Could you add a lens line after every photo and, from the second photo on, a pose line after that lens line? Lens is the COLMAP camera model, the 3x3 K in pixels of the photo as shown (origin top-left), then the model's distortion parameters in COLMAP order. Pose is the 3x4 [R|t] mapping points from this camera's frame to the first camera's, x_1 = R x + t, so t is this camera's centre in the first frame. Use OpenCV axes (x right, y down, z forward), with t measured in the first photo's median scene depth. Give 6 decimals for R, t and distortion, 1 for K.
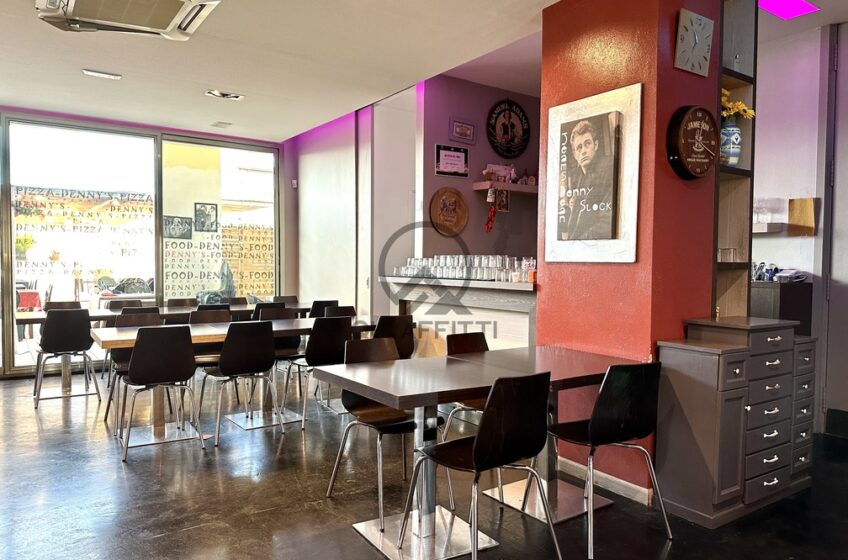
lens RADIAL K [[589.0, 0, 424.0], [0, 589.0, 280.0], [0, 0, 1]] dist [0.082816, -0.122512]
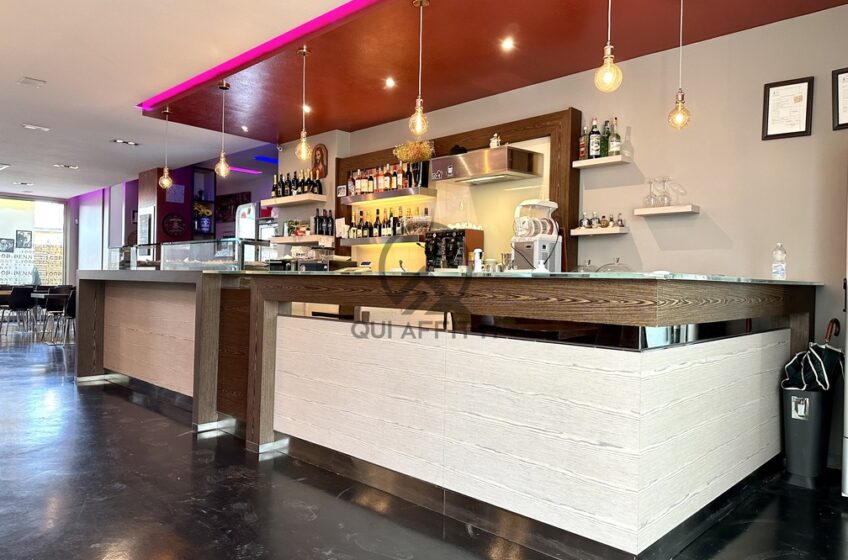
lens RADIAL K [[589.0, 0, 424.0], [0, 589.0, 280.0], [0, 0, 1]] dist [0.082816, -0.122512]
pose [[0.981180, 0.008123, 0.192923, 0.448162], [-0.002343, 0.999542, -0.030169, 0.060008], [-0.193080, 0.029149, 0.980750, -0.919821]]
